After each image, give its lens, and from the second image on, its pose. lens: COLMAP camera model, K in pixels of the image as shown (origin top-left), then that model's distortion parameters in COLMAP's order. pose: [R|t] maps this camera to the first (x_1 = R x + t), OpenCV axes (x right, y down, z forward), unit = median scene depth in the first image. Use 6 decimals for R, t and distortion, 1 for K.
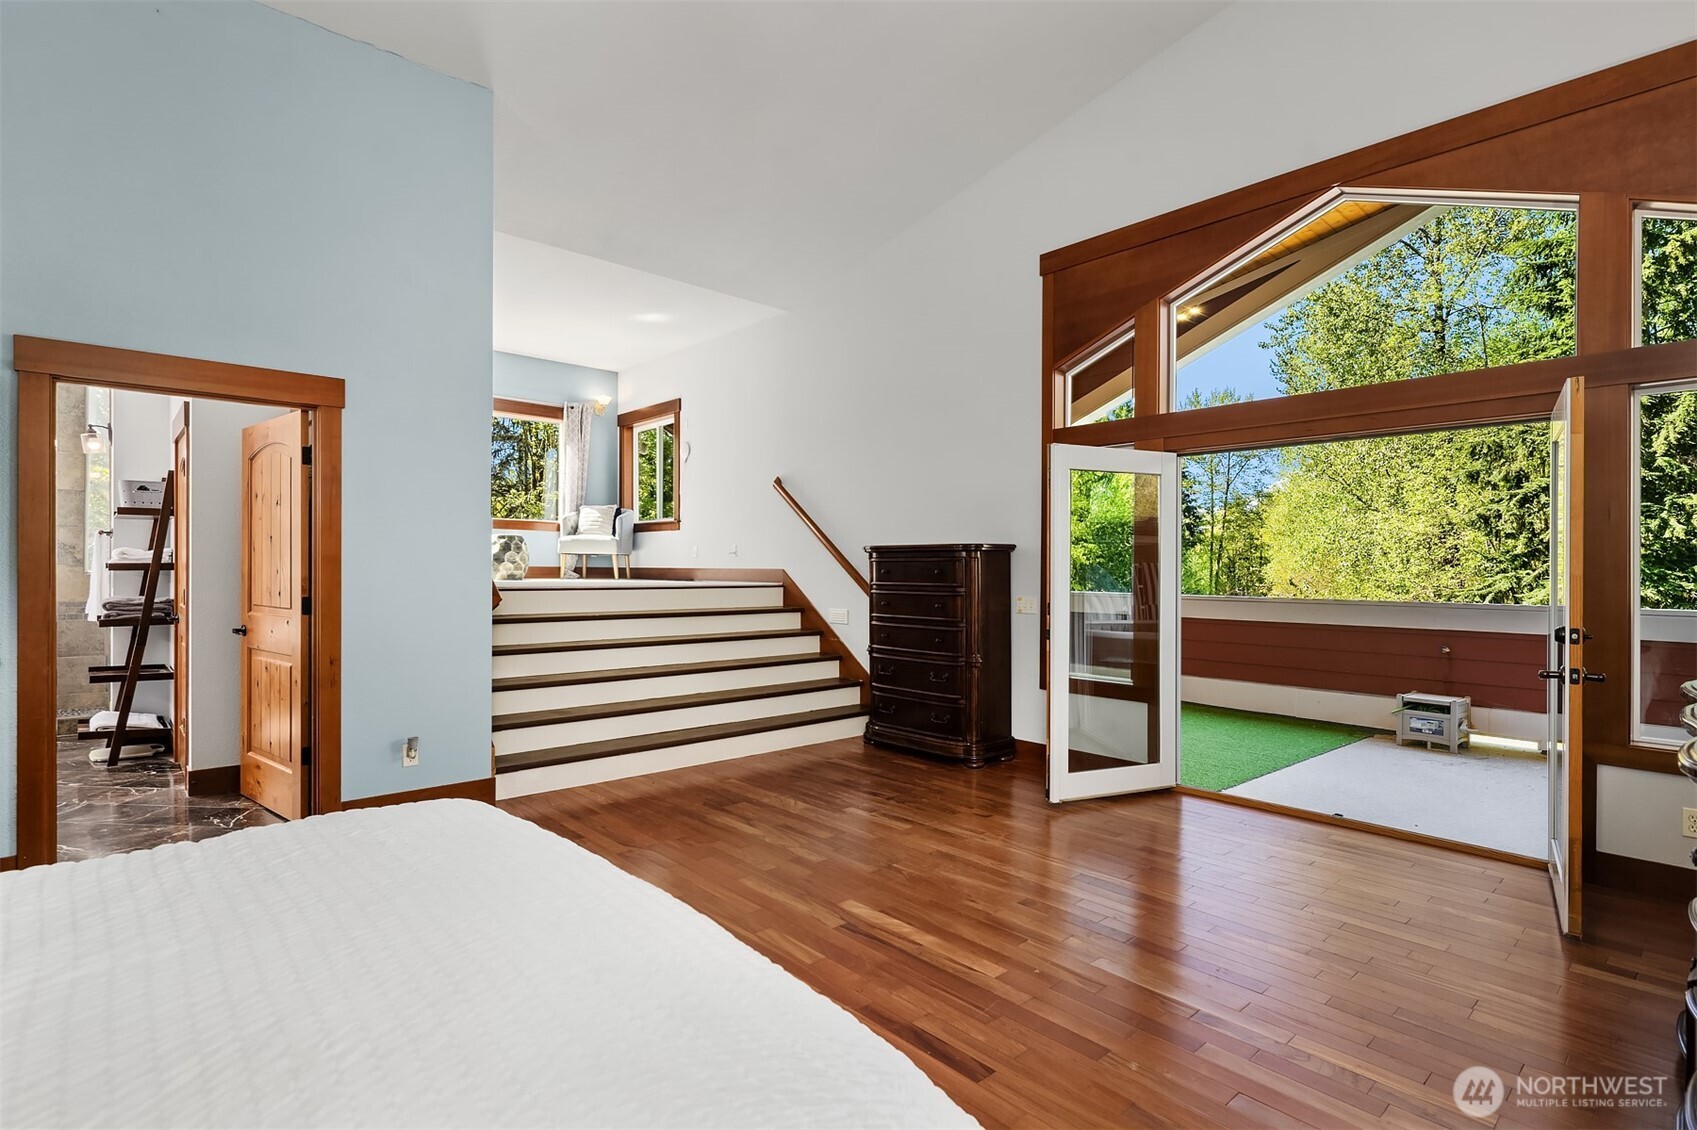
lens RADIAL K [[824.1, 0, 849.4], [0, 824.1, 566.8], [0, 0, 1]] dist [0.002817, -0.001112]
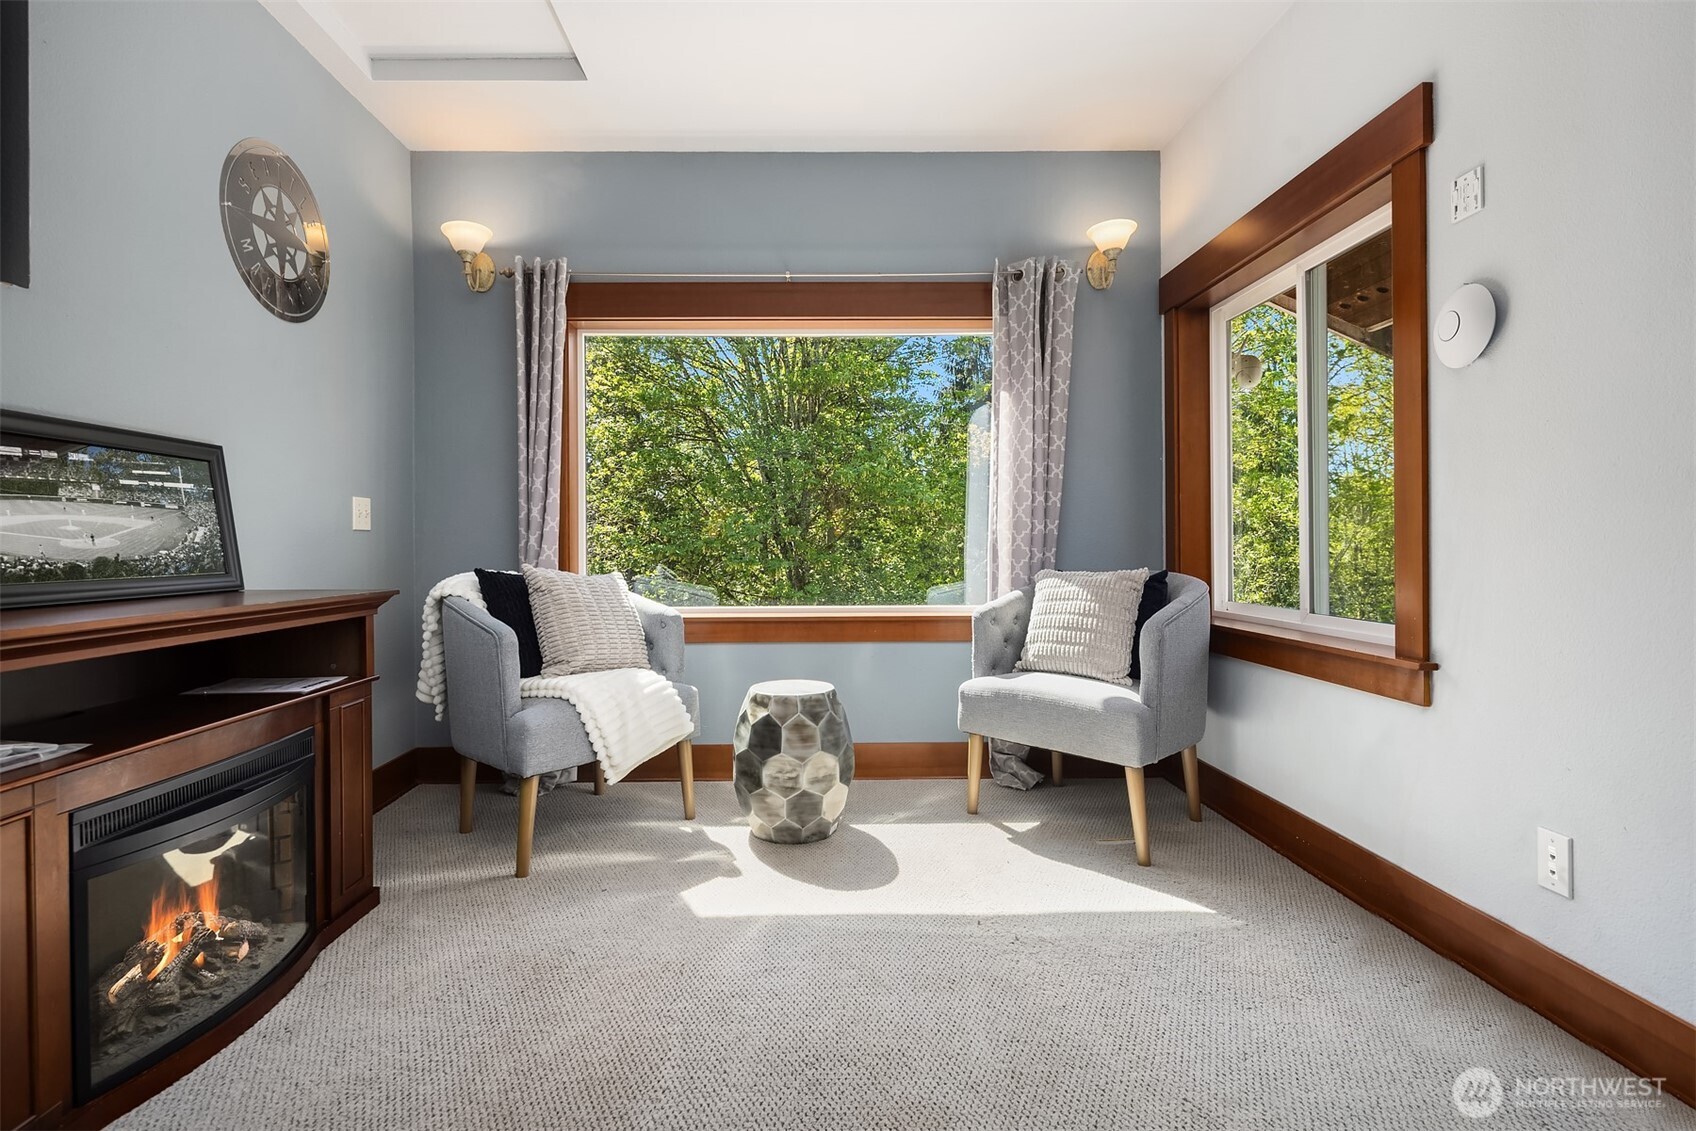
lens RADIAL K [[823.6, 0, 847.3], [0, 823.6, 565.4], [0, 0, 1]] dist [0.002817, -0.001112]
pose [[0.771180, -0.002071, -0.636613, -0.177367], [0.018316, 0.999653, 0.018935, -0.083455], [0.636353, -0.026263, 0.770951, 0.702406]]
